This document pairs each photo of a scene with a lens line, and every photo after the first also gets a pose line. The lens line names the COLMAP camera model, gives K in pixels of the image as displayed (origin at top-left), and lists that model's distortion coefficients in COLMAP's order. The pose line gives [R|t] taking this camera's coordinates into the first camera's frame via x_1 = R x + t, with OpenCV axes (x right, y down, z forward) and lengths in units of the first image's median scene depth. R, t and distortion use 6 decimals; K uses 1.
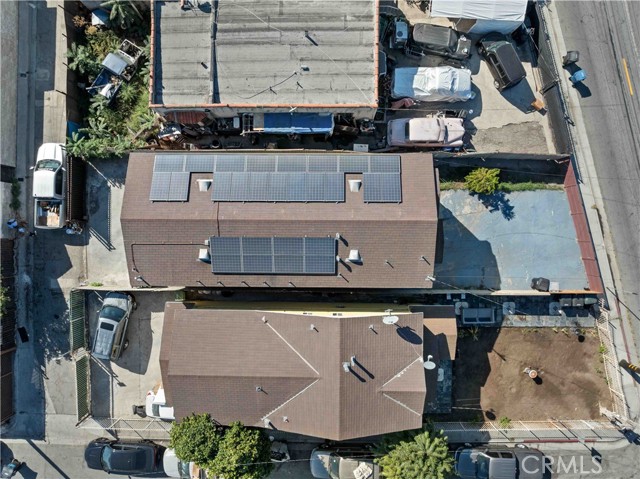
lens RADIAL K [[450.4, 0, 323.3], [0, 450.4, 236.4], [0, 0, 1]] dist [-0.040075, 0.003210]
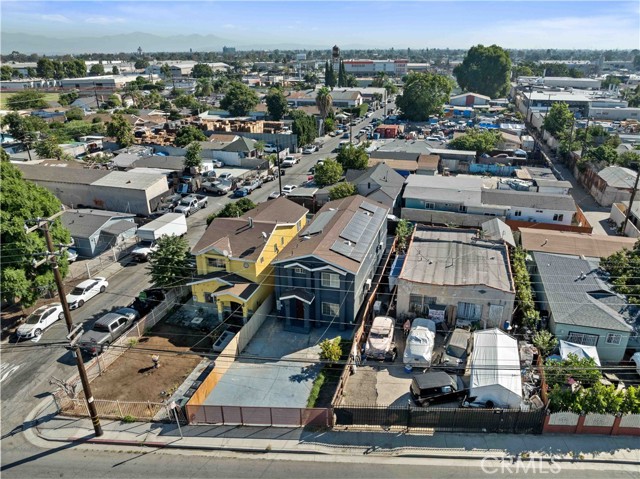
lens RADIAL K [[450.4, 0, 323.3], [0, 450.4, 236.4], [0, 0, 1]] dist [-0.040075, 0.003210]
pose [[-0.281751, 0.372949, -0.884039, 1.217493], [-0.959466, -0.103368, 0.262183, -0.362309], [0.006400, 0.922076, 0.386956, 0.268124]]
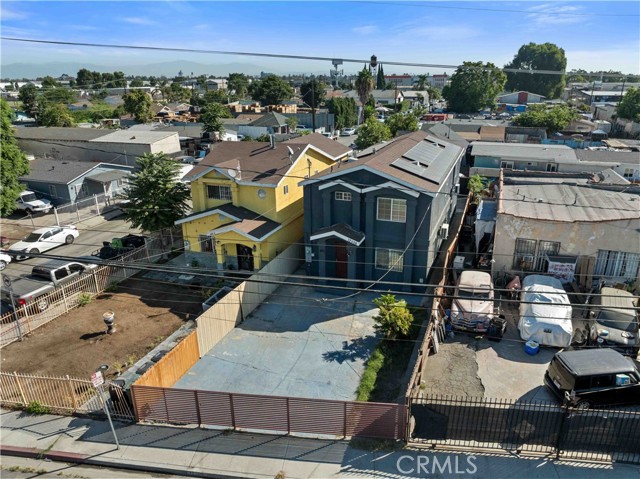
lens RADIAL K [[450.4, 0, 323.3], [0, 450.4, 236.4], [0, 0, 1]] dist [-0.040075, 0.003210]
pose [[-0.352293, 0.317524, -0.880380, 0.915108], [-0.935848, -0.110581, 0.334606, -0.228832], [0.008892, 0.941780, 0.336111, 0.629263]]
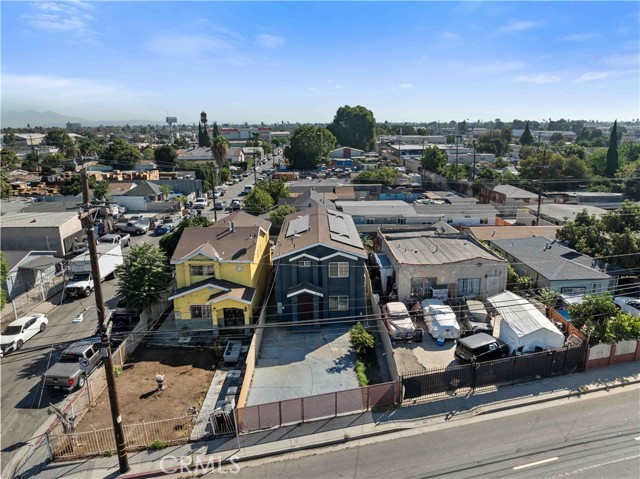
lens RADIAL K [[450.4, 0, 323.3], [0, 450.4, 236.4], [0, 0, 1]] dist [-0.040075, 0.003210]
pose [[0.025946, 0.243919, -0.969448, 1.278221], [-0.999632, 0.013967, -0.023239, -0.012161], [0.007872, 0.969695, 0.244192, 0.481663]]
